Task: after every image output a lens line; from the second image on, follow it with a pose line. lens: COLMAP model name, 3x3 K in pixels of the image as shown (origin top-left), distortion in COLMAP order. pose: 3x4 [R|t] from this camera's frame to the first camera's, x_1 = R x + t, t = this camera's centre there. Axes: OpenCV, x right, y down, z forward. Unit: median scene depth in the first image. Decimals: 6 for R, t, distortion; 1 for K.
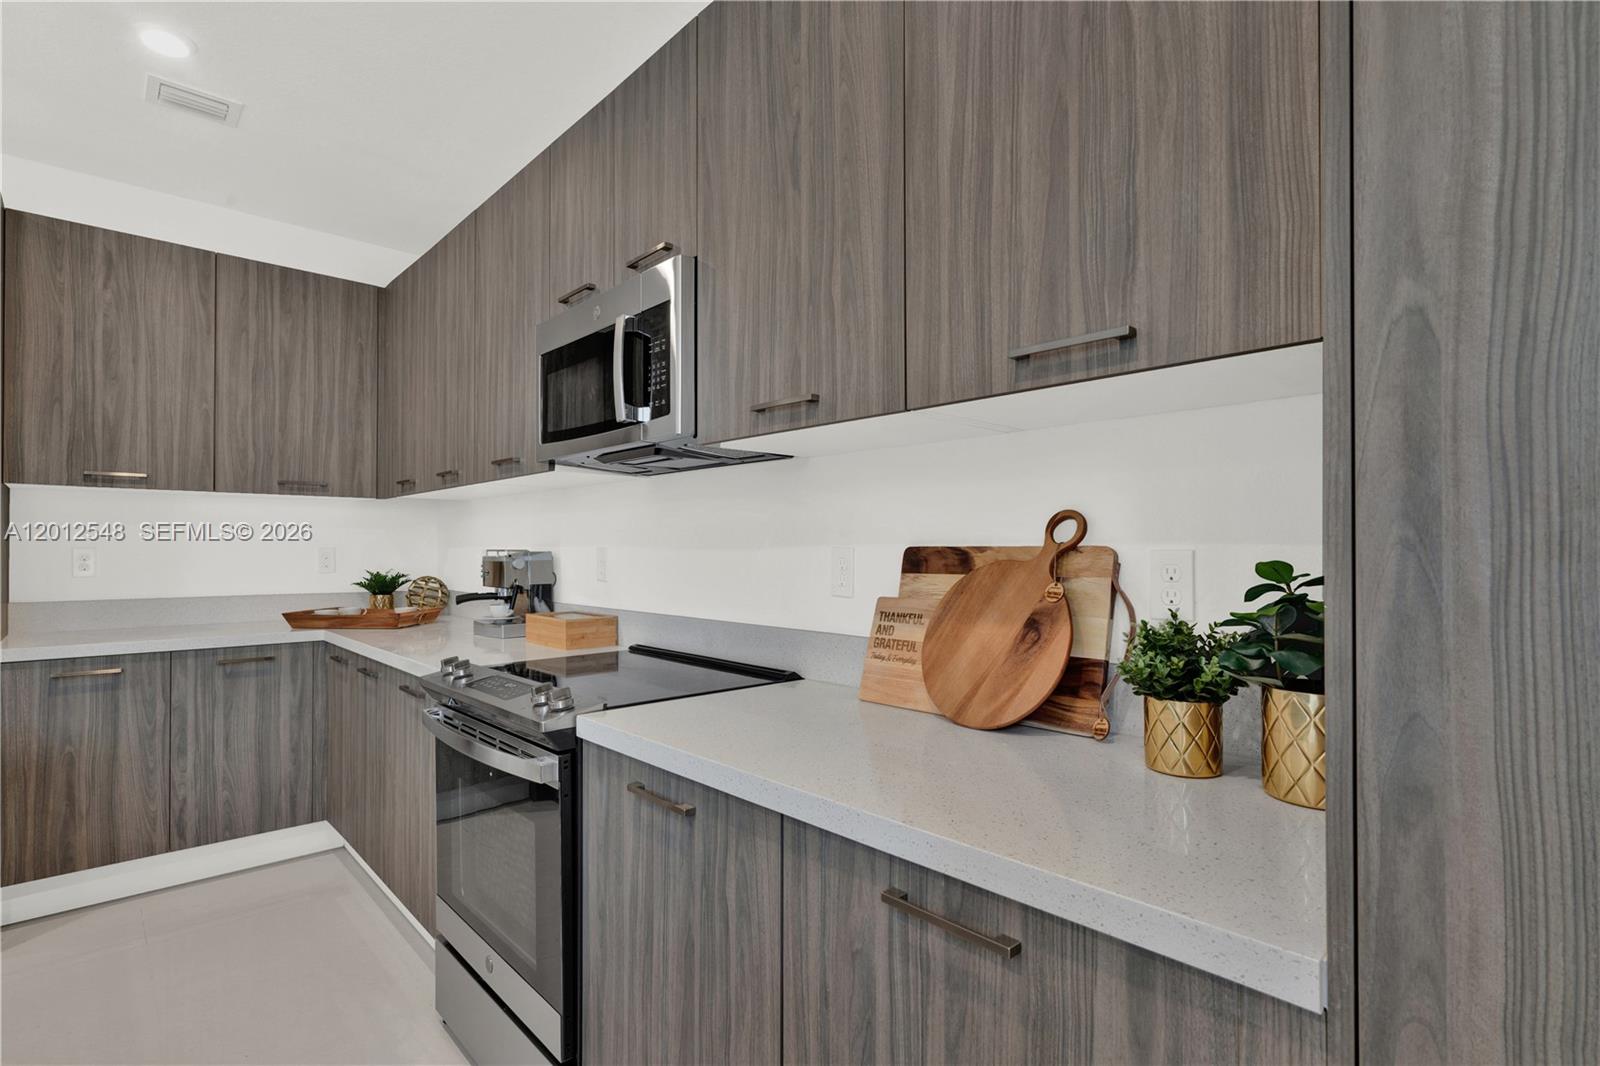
lens RADIAL K [[787.2, 0, 811.1], [0, 787.2, 540.4], [0, 0, 1]] dist [0.000584, 0.000705]
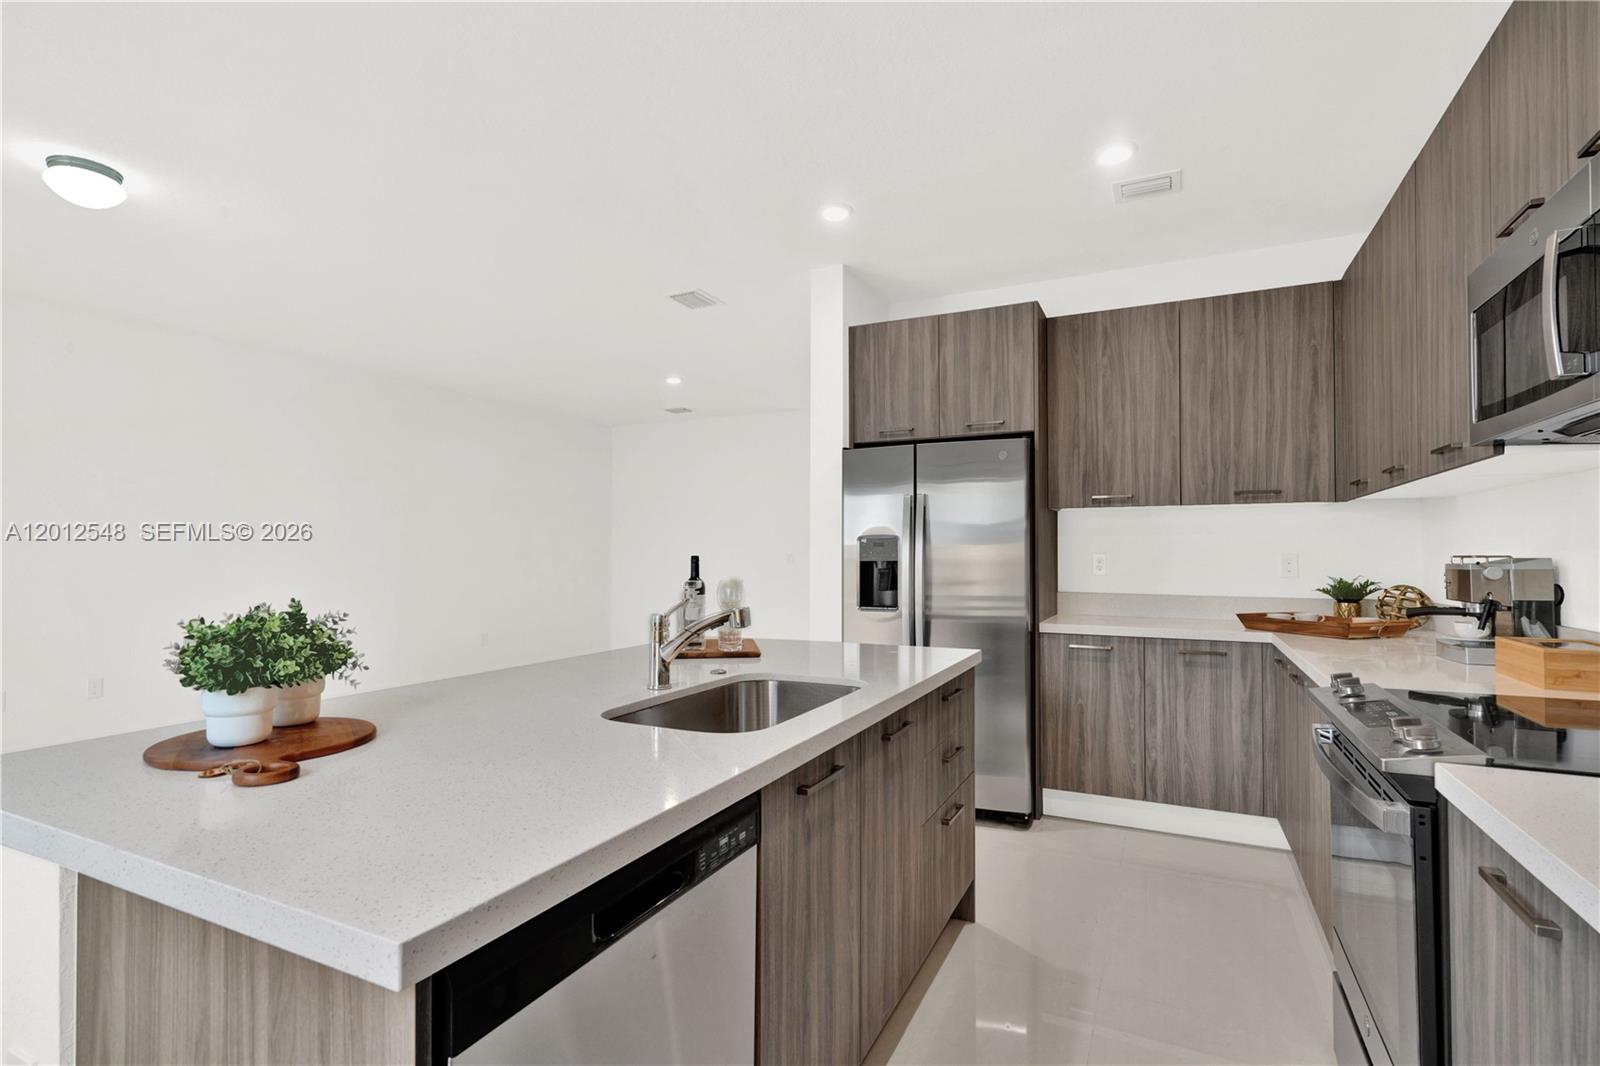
lens RADIAL K [[757.8, 0, 772.0], [0, 757.8, 544.2], [0, 0, 1]] dist [0.001517, 0.000114]
pose [[0.335737, -0.012413, -0.941874, 0.107675], [0.010688, 0.999899, -0.009368, -0.000067], [0.941895, -0.006922, 0.335836, 0.054748]]
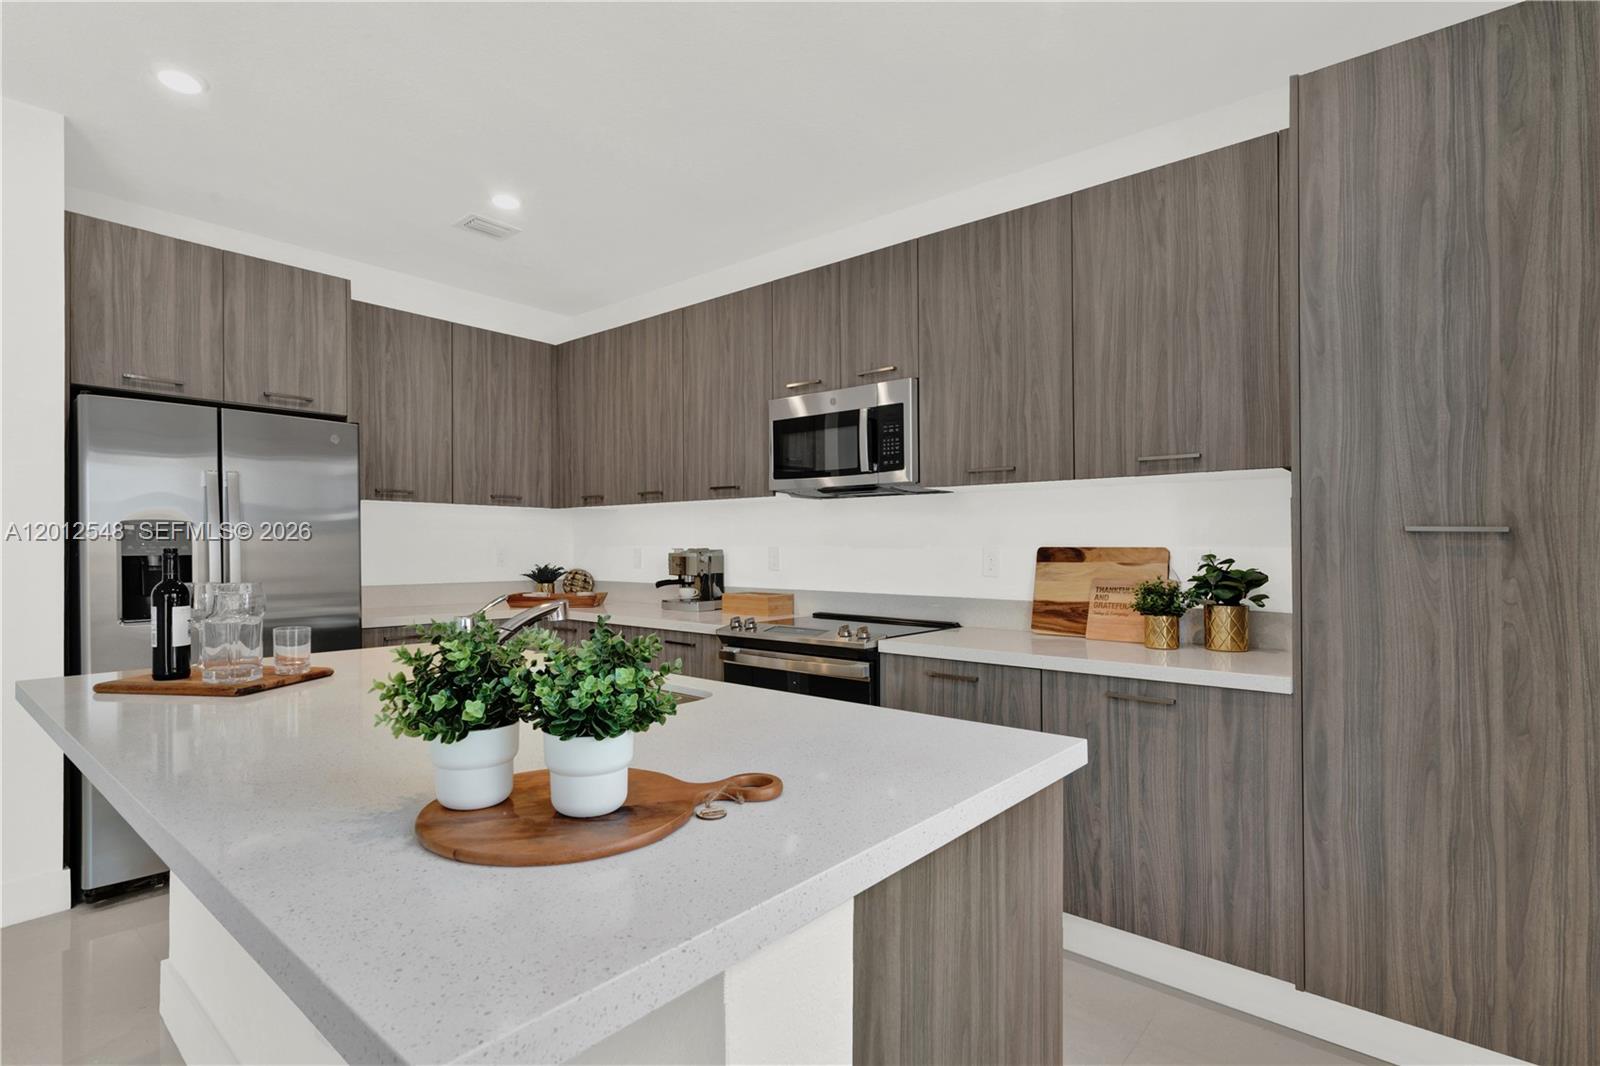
lens RADIAL K [[796.9, 0, 800.0], [0, 796.9, 533.0], [0, 0, 1]] dist [-0.000028, -0.000005]
pose [[0.994110, 0.003008, 0.108333, -0.355984], [-0.002229, 0.999971, -0.007308, -0.005322], [-0.108351, 0.007023, 0.994088, -0.422657]]
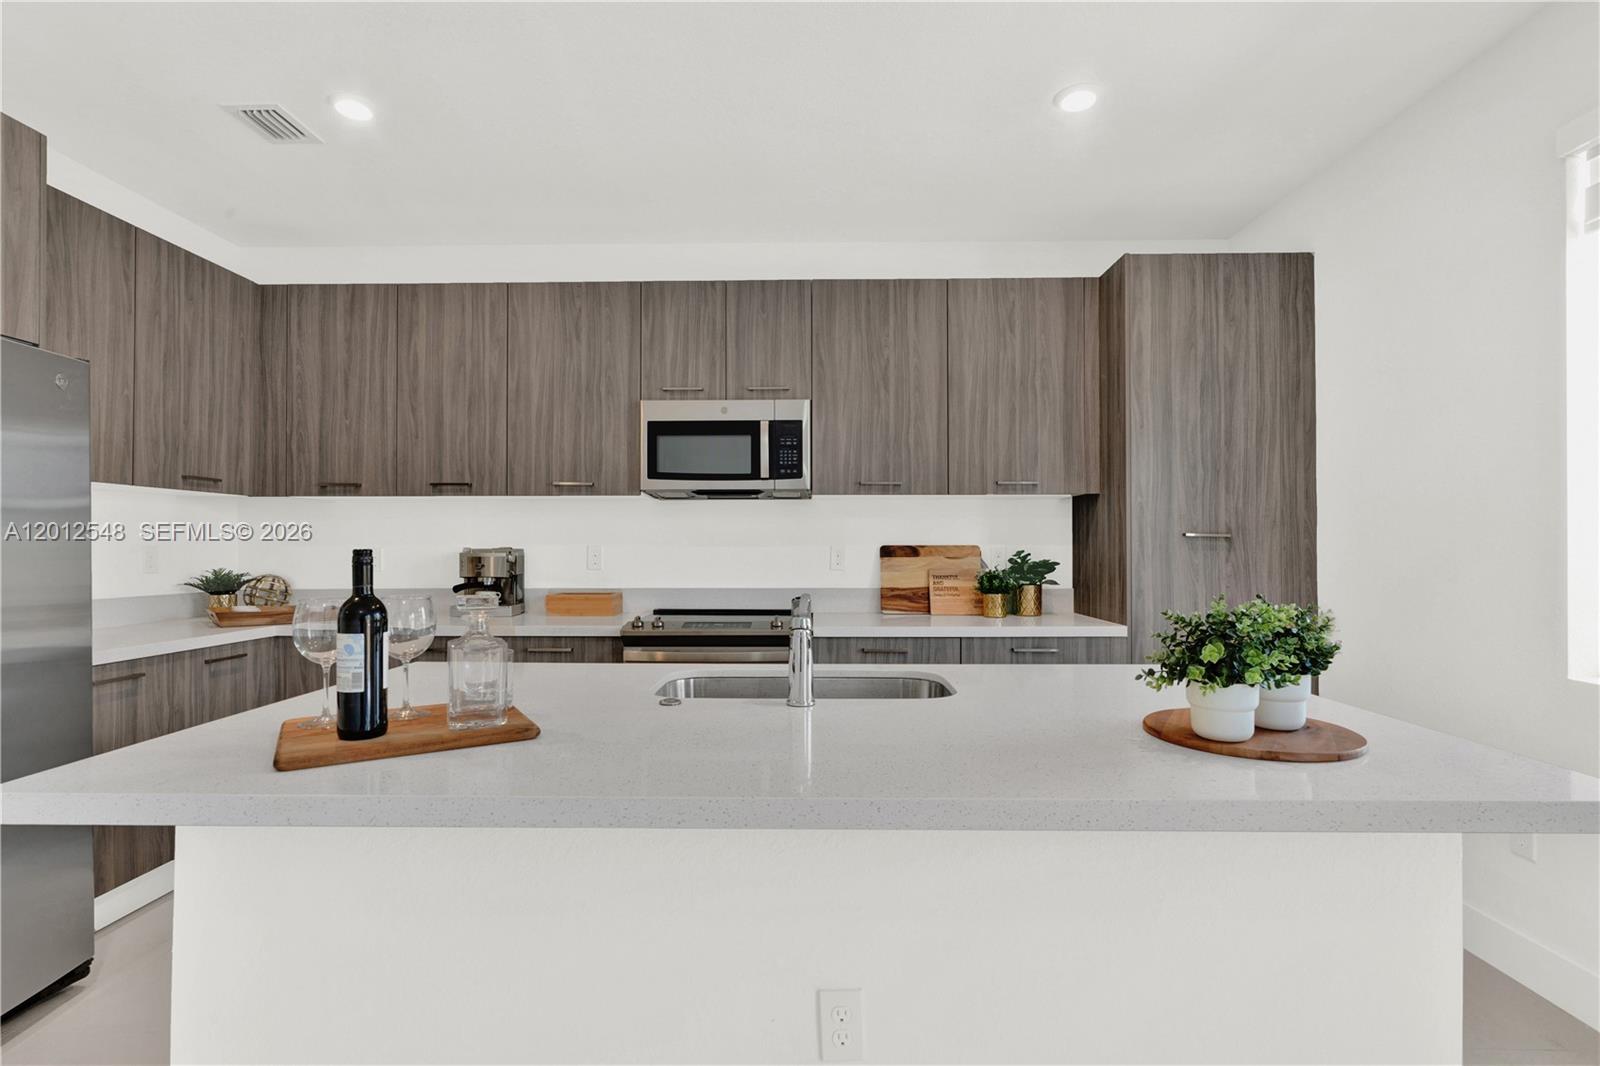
lens RADIAL K [[761.9, 0, 800.0], [0, 761.9, 533.0], [0, 0, 1]] dist [-0.003402, -0.000061]
pose [[0.698426, 0.011934, 0.715583, -0.933280], [-0.007043, 0.999927, -0.009802, -0.002593], [-0.715648, 0.001806, 0.698459, -0.199665]]
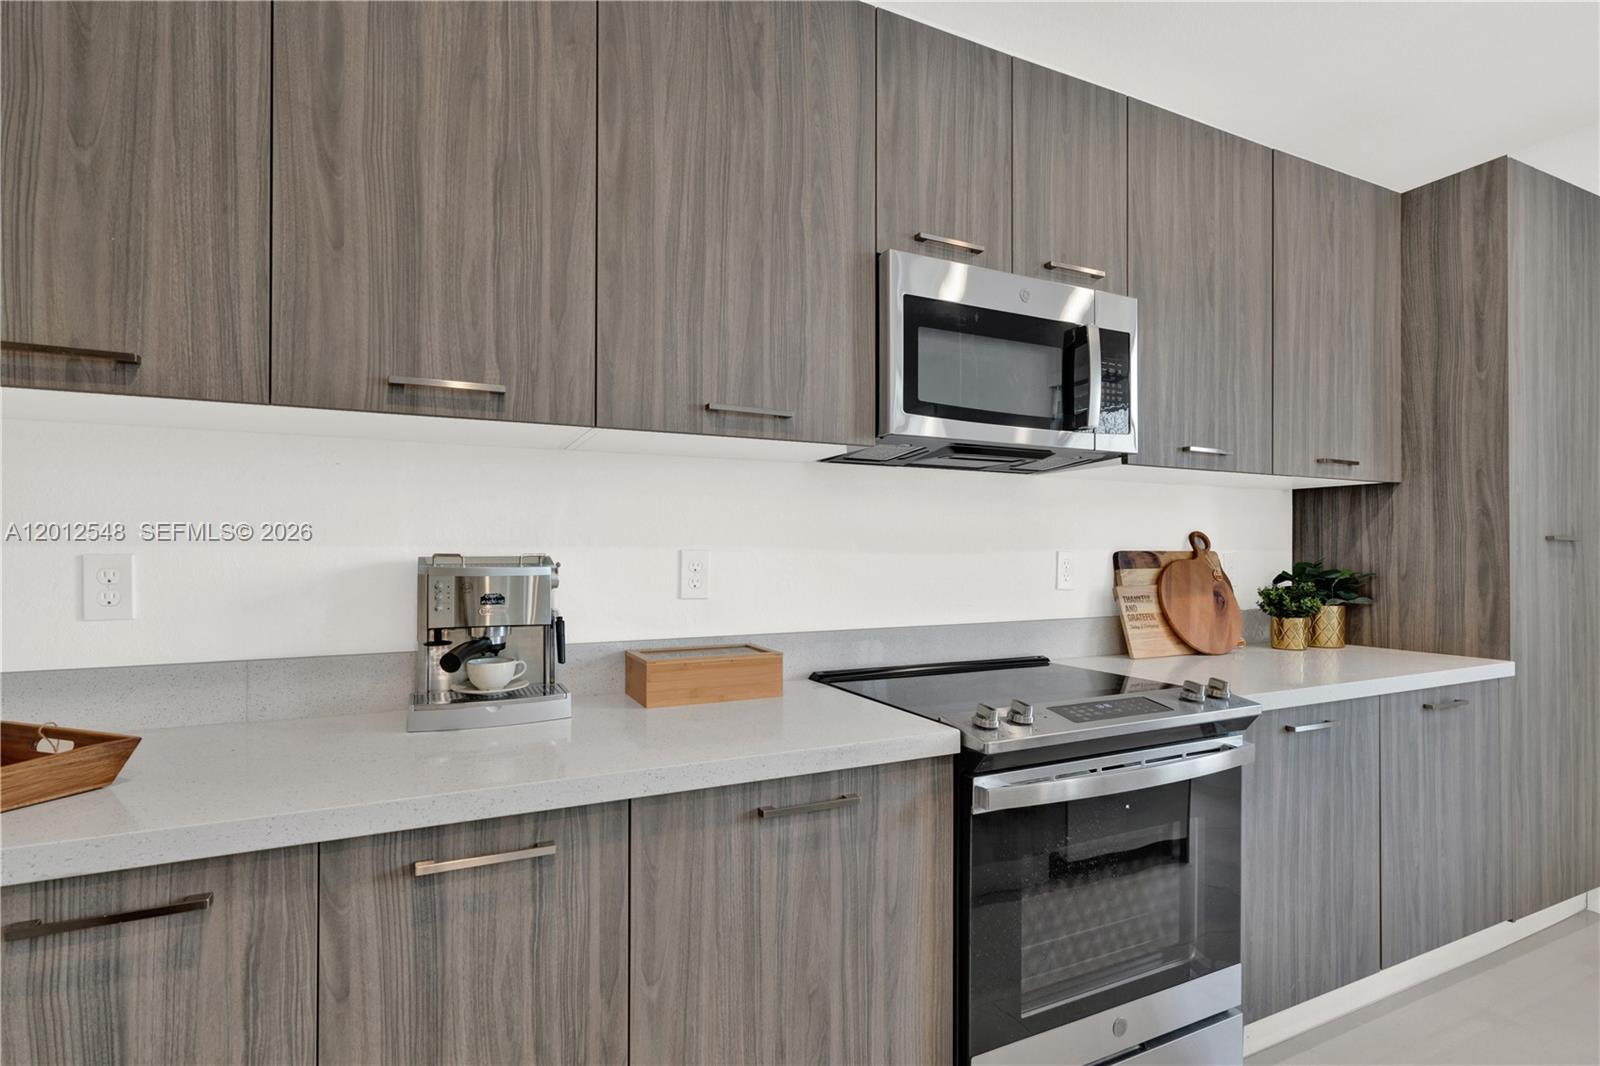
lens RADIAL K [[757.8, 0, 772.0], [0, 757.8, 544.2], [0, 0, 1]] dist [0.001517, 0.000114]
pose [[0.306217, 0.009609, 0.951913, -0.830010], [-0.010941, 0.999919, -0.006574, 0.007156], [-0.951899, -0.008402, 0.306297, 0.695646]]
